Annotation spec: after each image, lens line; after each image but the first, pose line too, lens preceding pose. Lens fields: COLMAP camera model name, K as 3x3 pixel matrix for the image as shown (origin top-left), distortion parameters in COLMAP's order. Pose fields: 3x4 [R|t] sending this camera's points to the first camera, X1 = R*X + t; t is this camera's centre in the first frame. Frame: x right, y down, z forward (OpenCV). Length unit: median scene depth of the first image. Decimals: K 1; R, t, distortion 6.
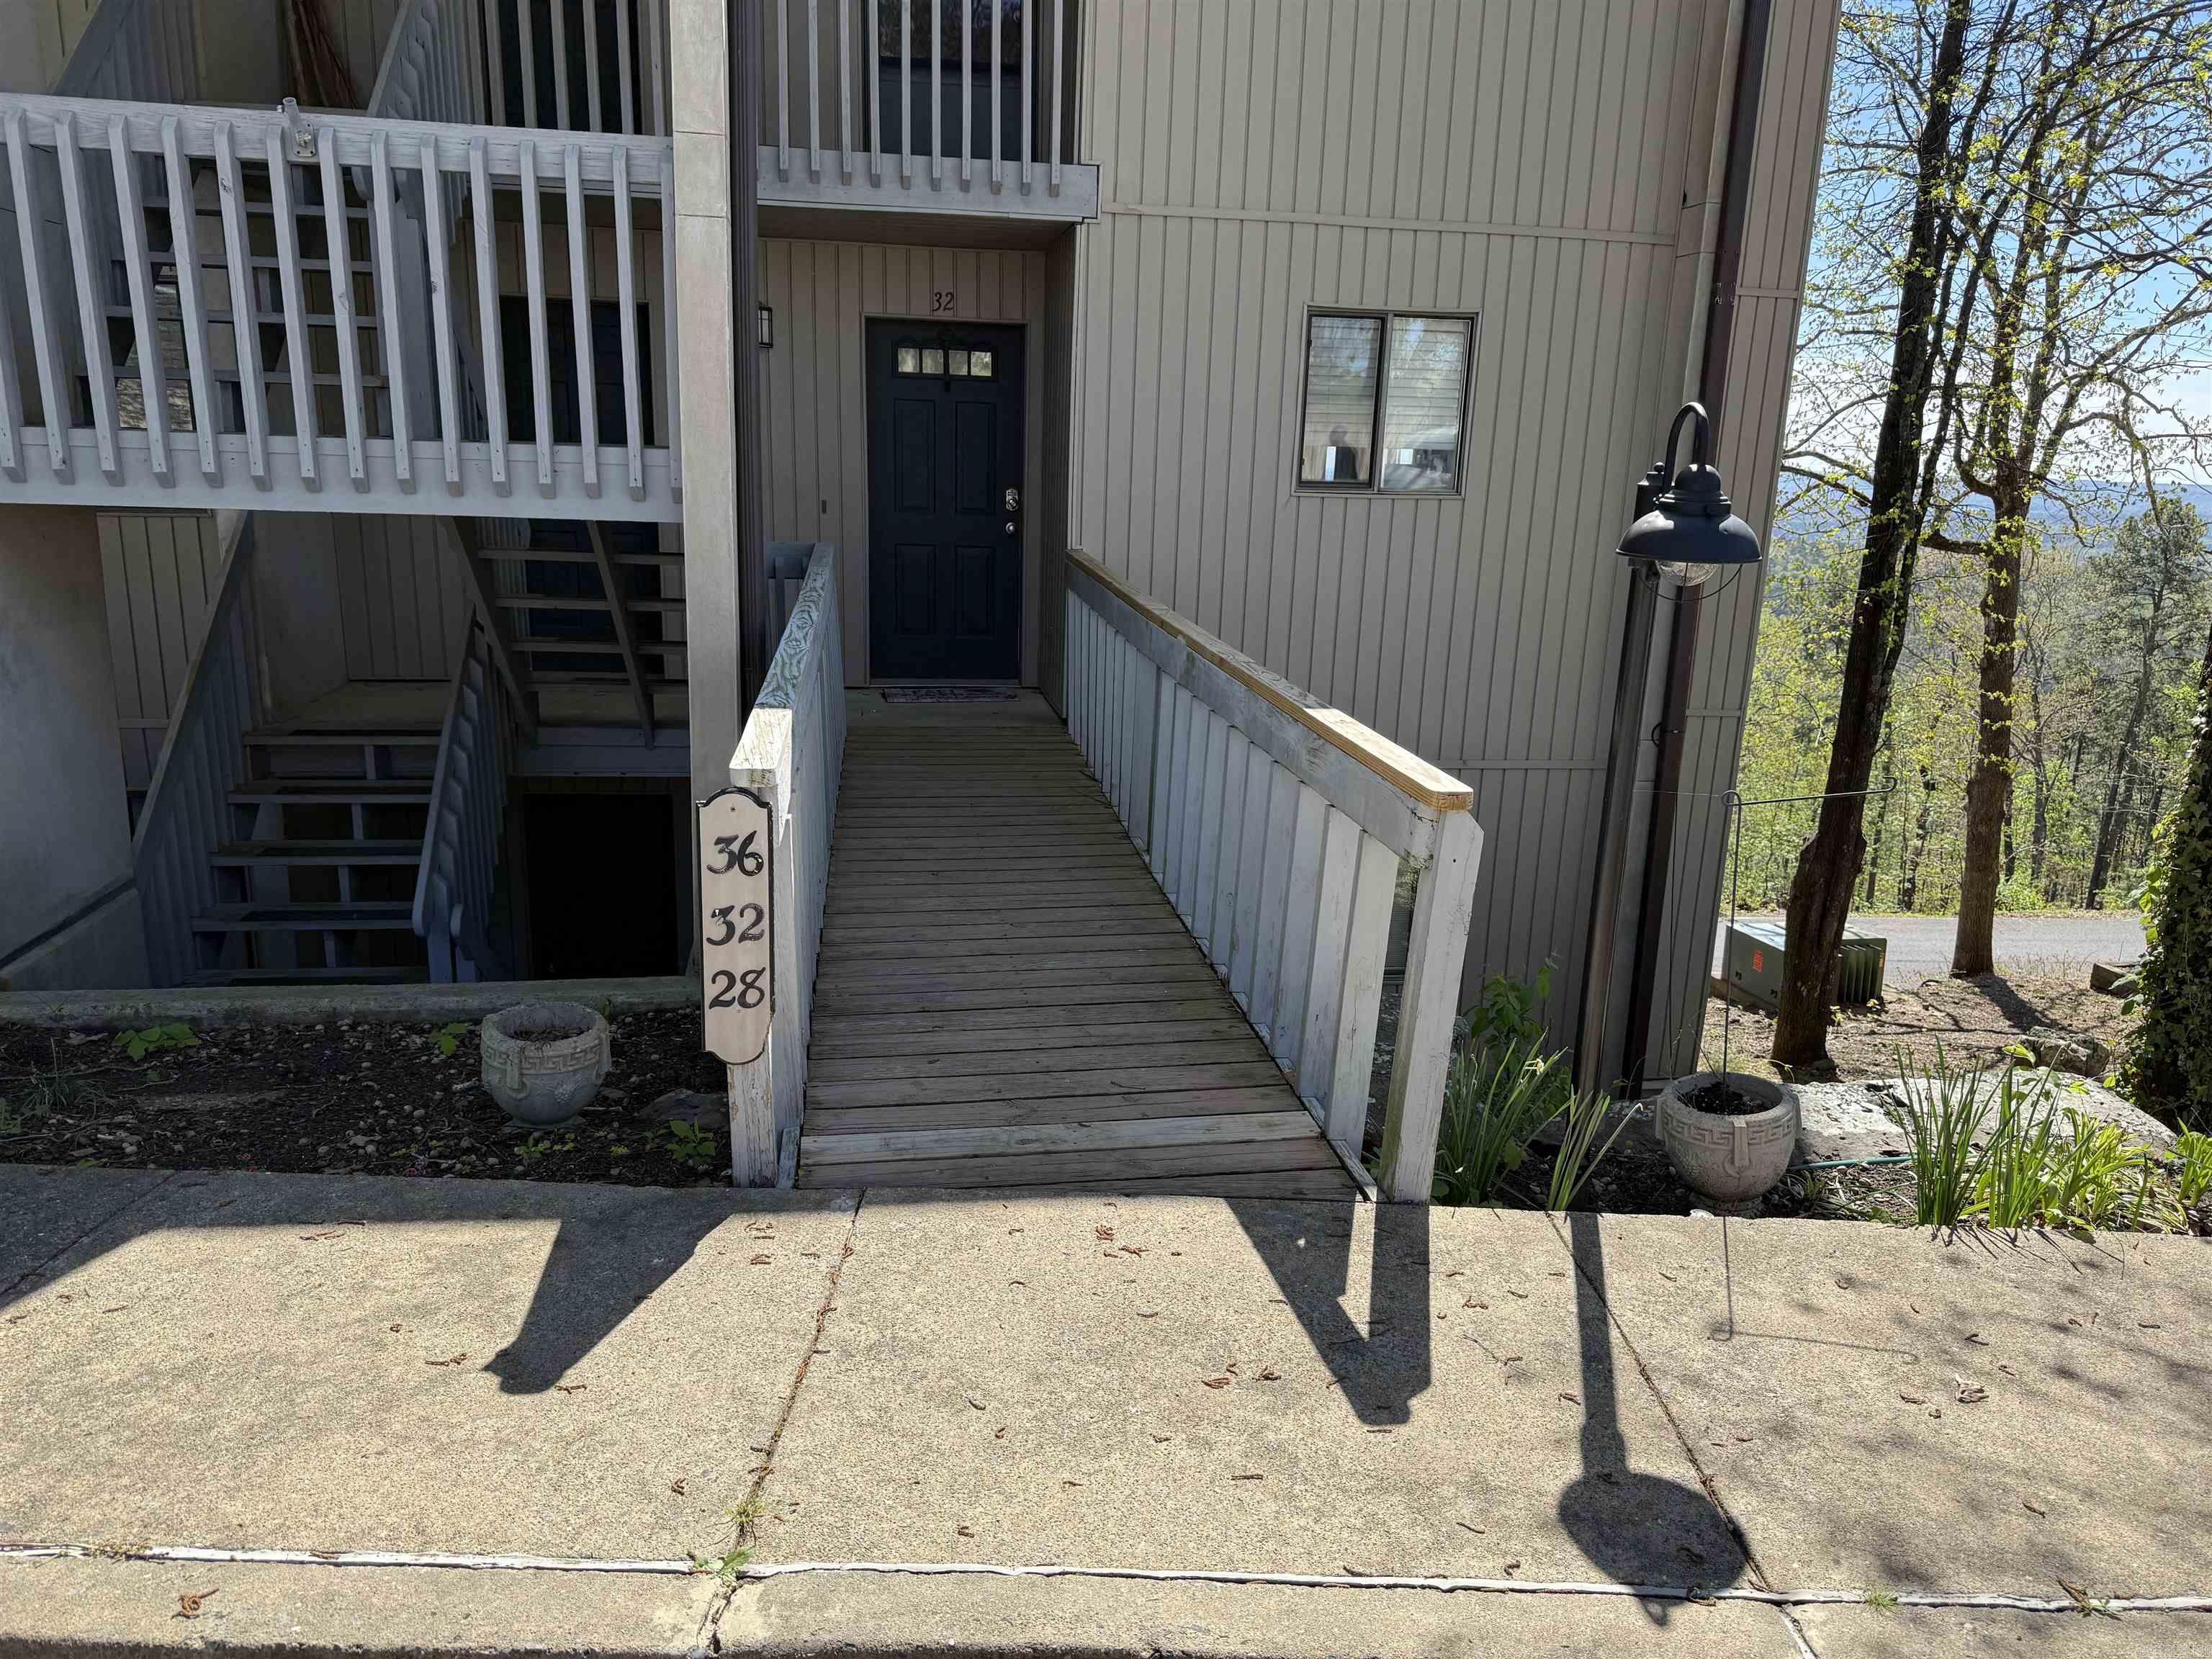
lens RADIAL K [[1561.8, 0, 1090.9], [0, 1561.8, 846.9], [0, 0, 1]] dist [0.112165, -0.174667]
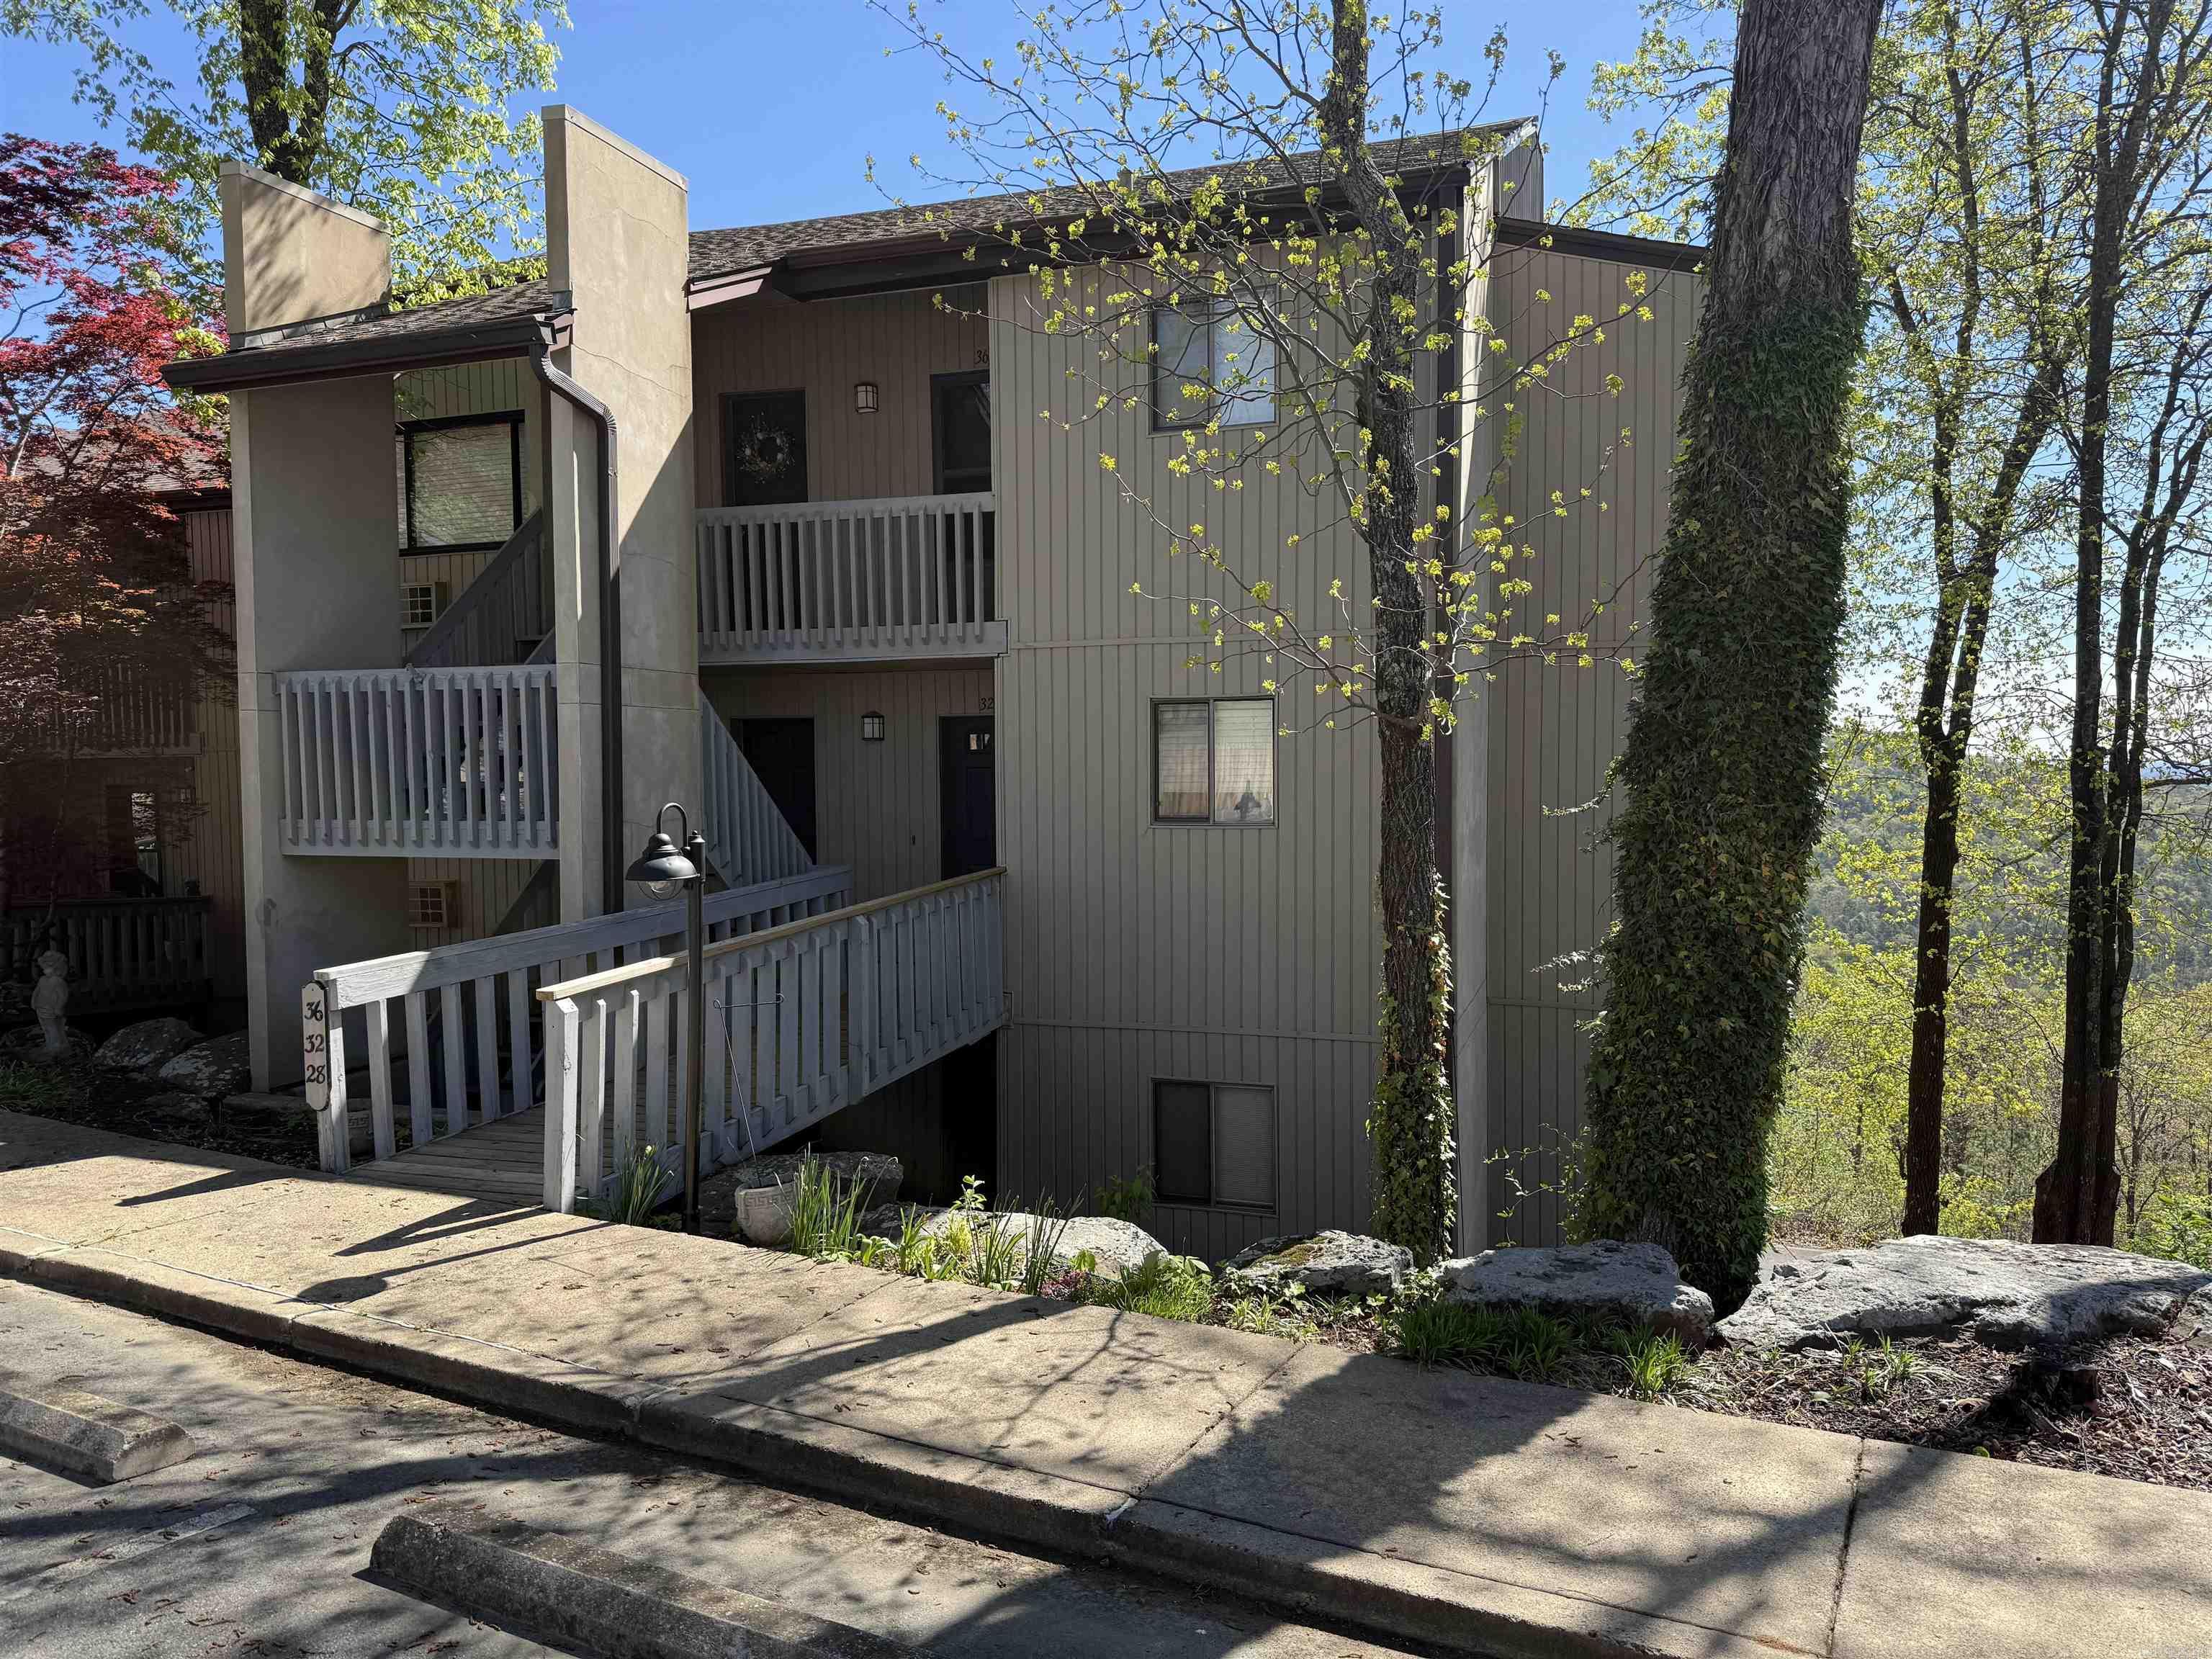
lens RADIAL K [[1561.8, 0, 1090.9], [0, 1561.8, 846.9], [0, 0, 1]] dist [0.112165, -0.174667]
pose [[0.876287, -0.014498, -0.481571, 1.788201], [-0.081030, 0.980874, -0.176975, 0.084334], [0.474926, 0.194103, 0.858353, -0.441955]]
